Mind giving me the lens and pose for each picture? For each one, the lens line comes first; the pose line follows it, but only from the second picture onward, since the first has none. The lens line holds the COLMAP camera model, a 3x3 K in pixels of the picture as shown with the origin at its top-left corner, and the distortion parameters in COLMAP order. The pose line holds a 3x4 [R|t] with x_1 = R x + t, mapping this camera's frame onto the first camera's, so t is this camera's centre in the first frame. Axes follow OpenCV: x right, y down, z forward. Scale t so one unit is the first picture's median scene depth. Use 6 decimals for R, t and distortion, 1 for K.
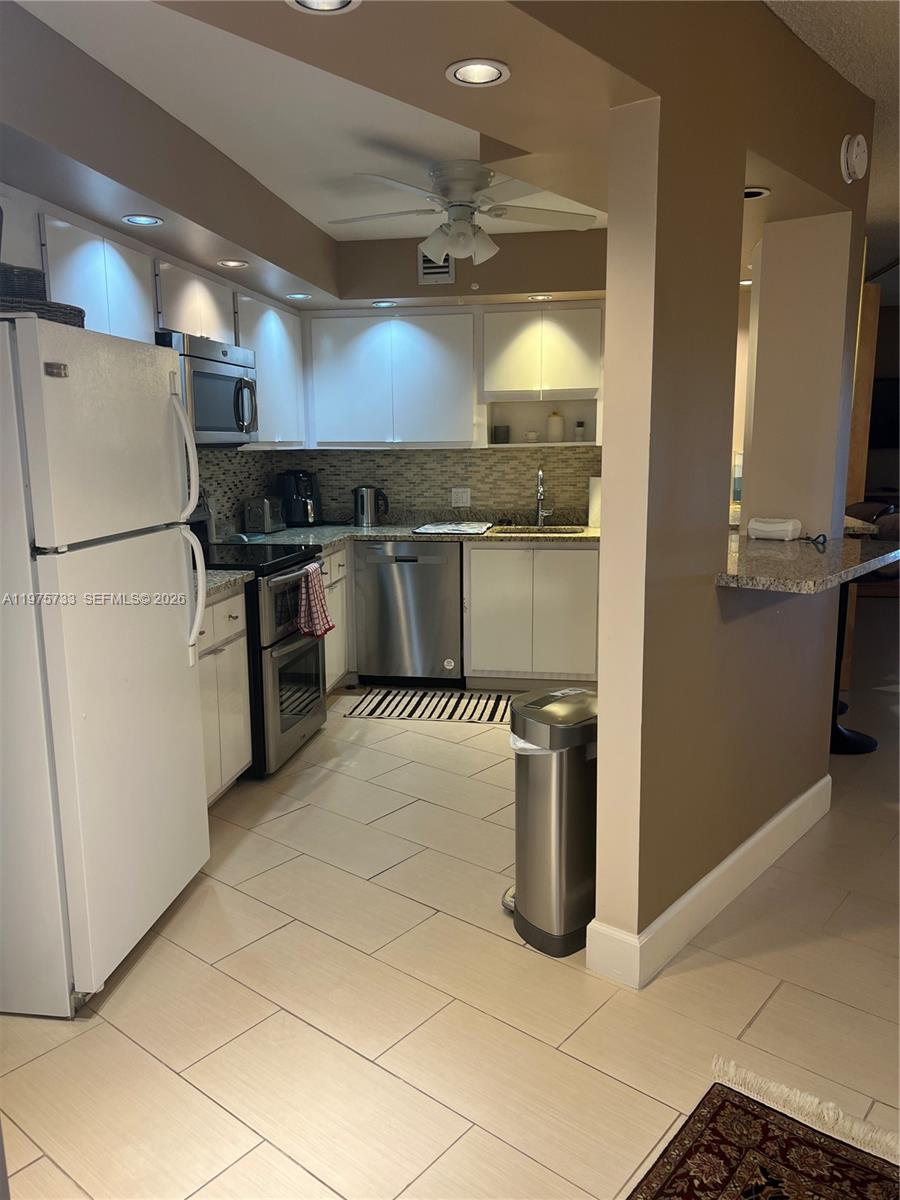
lens RADIAL K [[903.5, 0, 448.8], [0, 903.5, 615.0], [0, 0, 1]] dist [0.138305, -0.374691]
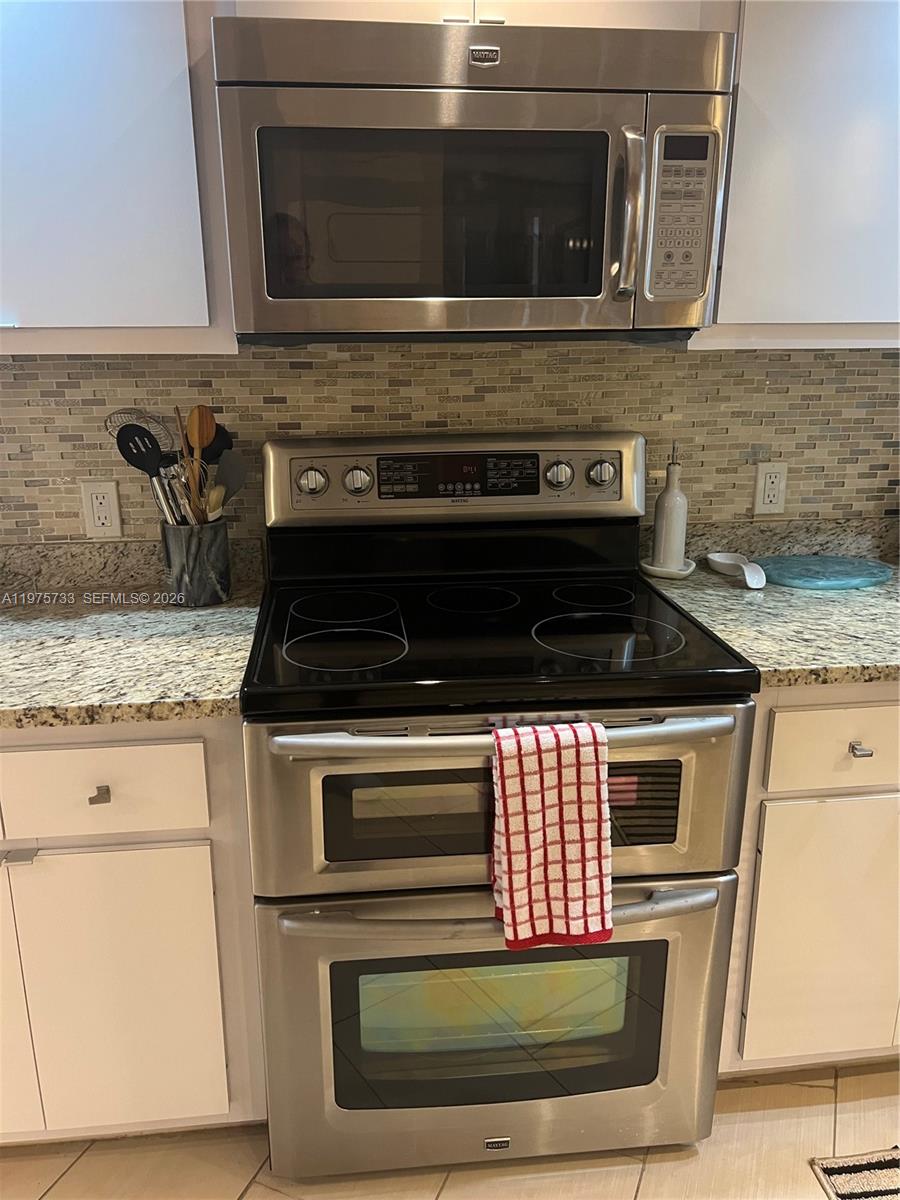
lens RADIAL K [[902.3, 0, 451.3], [0, 902.3, 606.9], [0, 0, 1]] dist [0.094431, -0.191663]
pose [[0.265795, 0.287584, -0.920135, 0.103483], [-0.175575, 0.952945, 0.247121, -0.150849], [0.947906, 0.095869, 0.303780, 0.788567]]
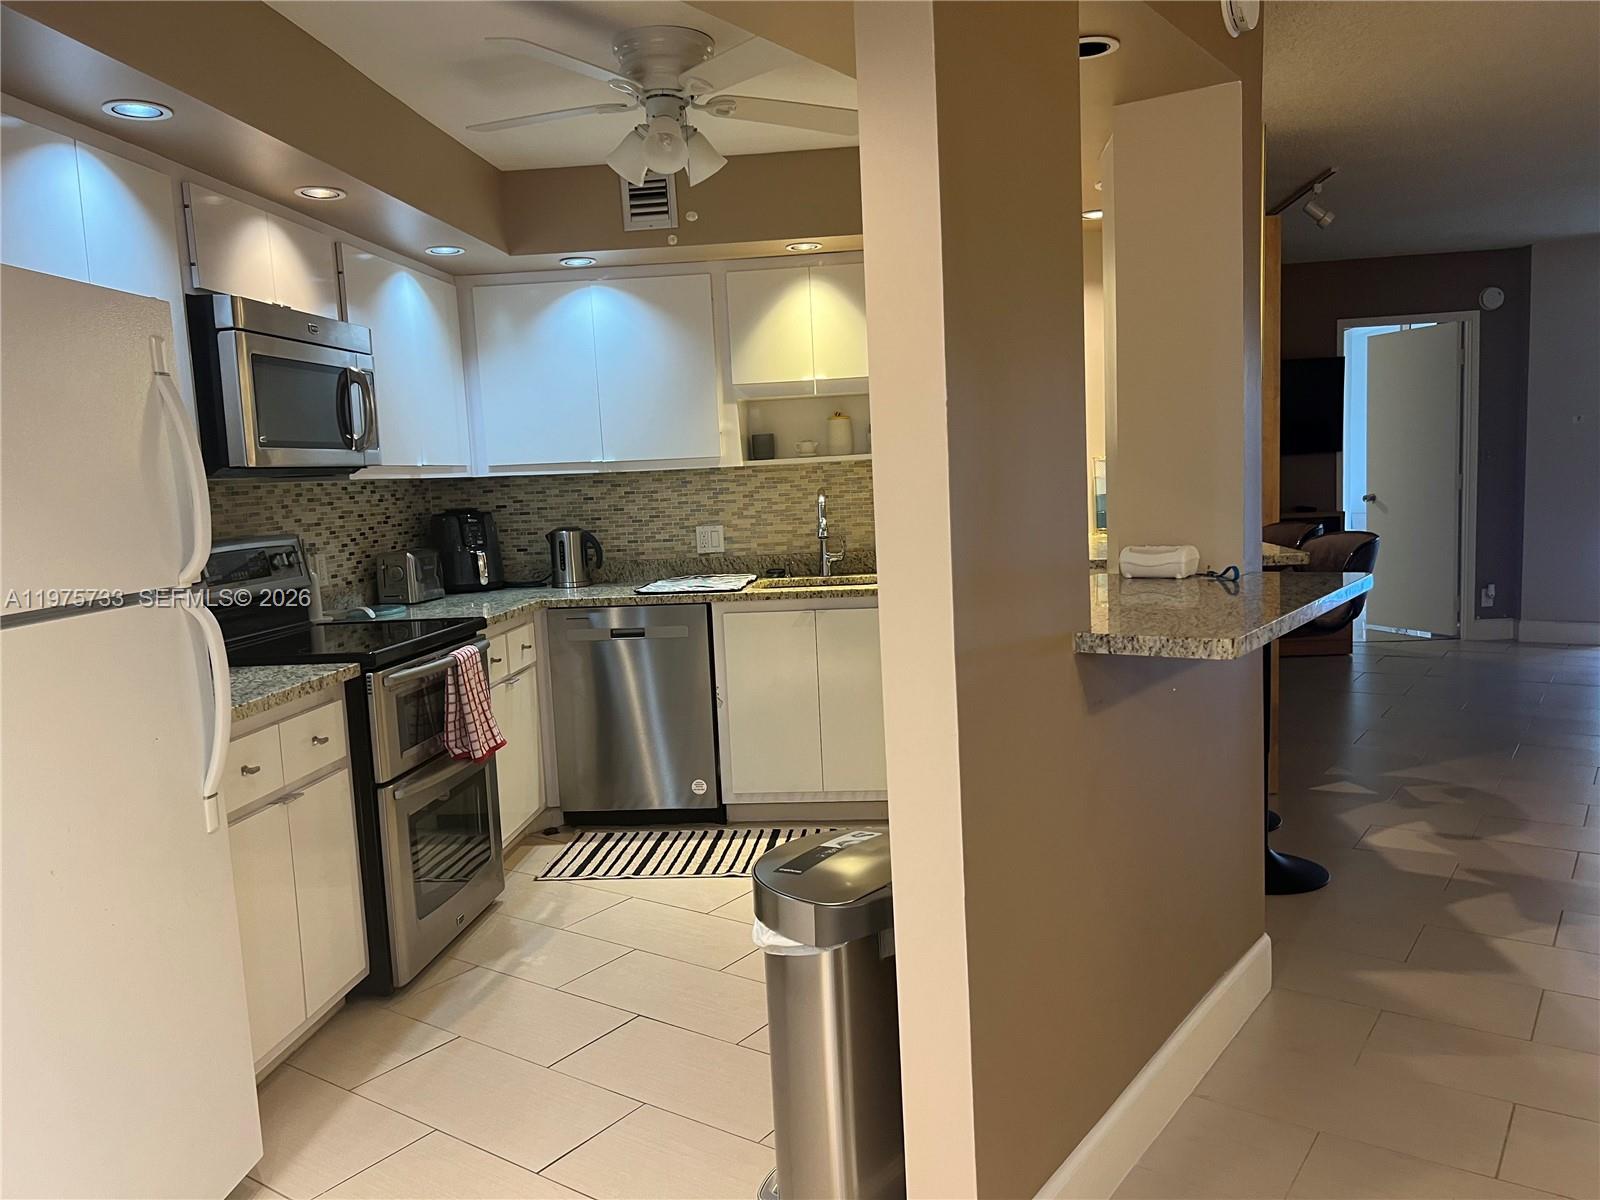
lens RADIAL K [[1203.1, 0, 837.2], [0, 1203.1, 619.5], [0, 0, 1]] dist [0.094431, -0.191663]
pose [[0.995455, -0.044940, 0.083959, 0.036684], [0.050627, 0.996476, -0.066882, -0.004653], [-0.080657, 0.070829, 0.994222, 0.112627]]
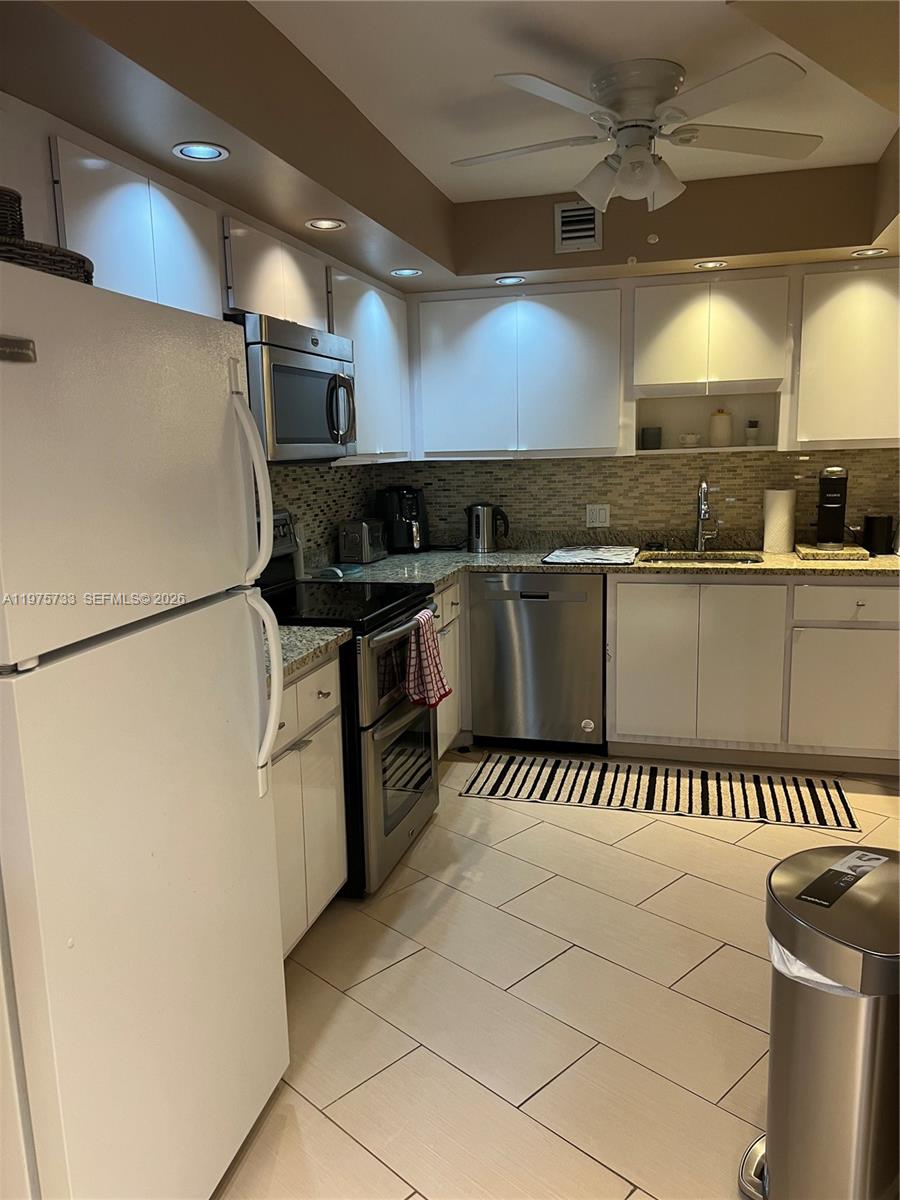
lens RADIAL K [[902.3, 0, 451.3], [0, 902.3, 606.9], [0, 0, 1]] dist [0.094431, -0.191663]
pose [[0.995489, 0.001375, -0.094869, -0.049612], [-0.002329, 0.999948, -0.009940, -0.047817], [0.094850, 0.010116, 0.995440, 0.214387]]
